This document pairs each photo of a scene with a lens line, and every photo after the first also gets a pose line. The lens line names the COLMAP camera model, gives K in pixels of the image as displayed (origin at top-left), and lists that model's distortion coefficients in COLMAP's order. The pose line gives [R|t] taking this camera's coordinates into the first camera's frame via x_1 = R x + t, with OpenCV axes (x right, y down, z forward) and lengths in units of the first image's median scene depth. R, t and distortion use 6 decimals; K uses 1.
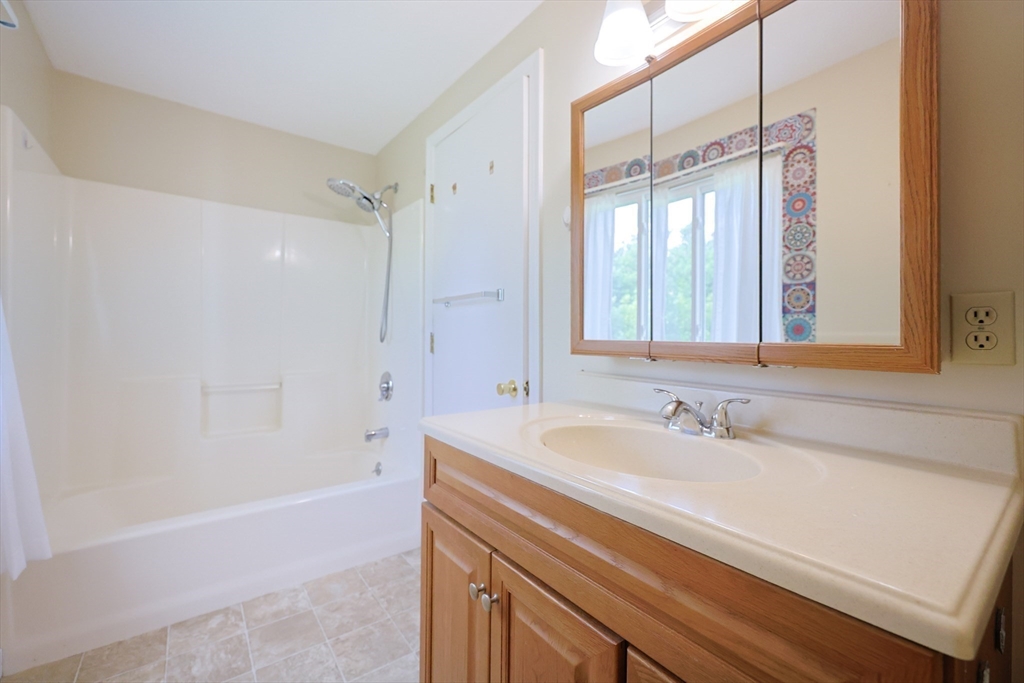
lens RADIAL K [[439.7, 0, 509.6], [0, 439.7, 336.7], [0, 0, 1]] dist [-0.000274, 0.000219]
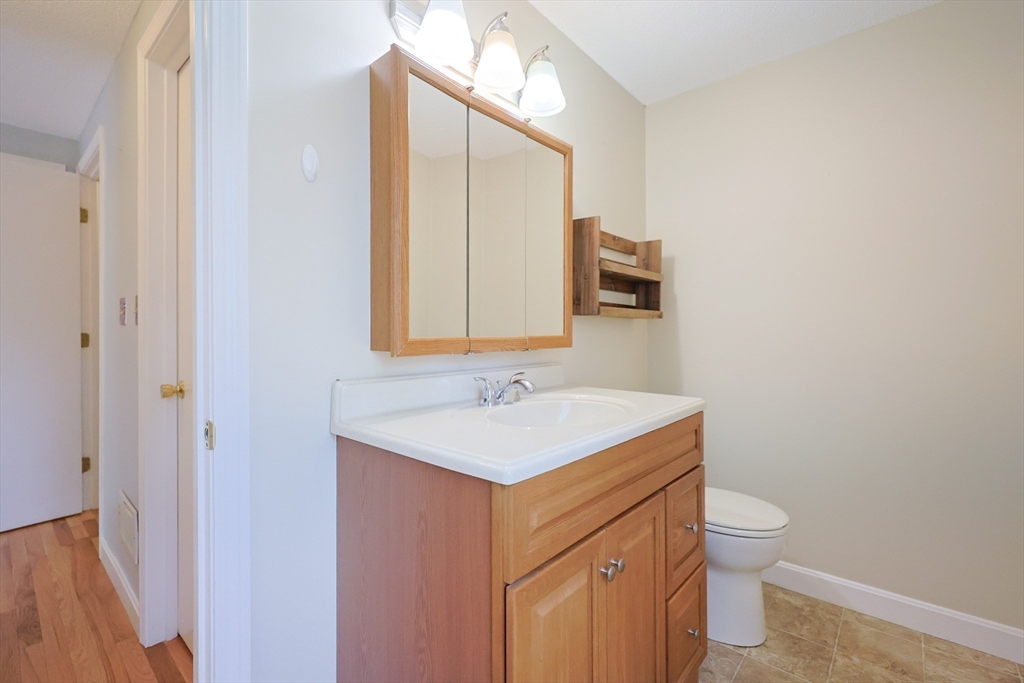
lens RADIAL K [[440.7, 0, 508.8], [0, 440.7, 342.8], [0, 0, 1]] dist [-0.001322, 0.000174]
pose [[-0.212624, -0.024061, 0.976838, -0.832545], [0.006552, 0.999639, 0.026048, -0.005103], [-0.977112, 0.011938, -0.212390, 1.155884]]
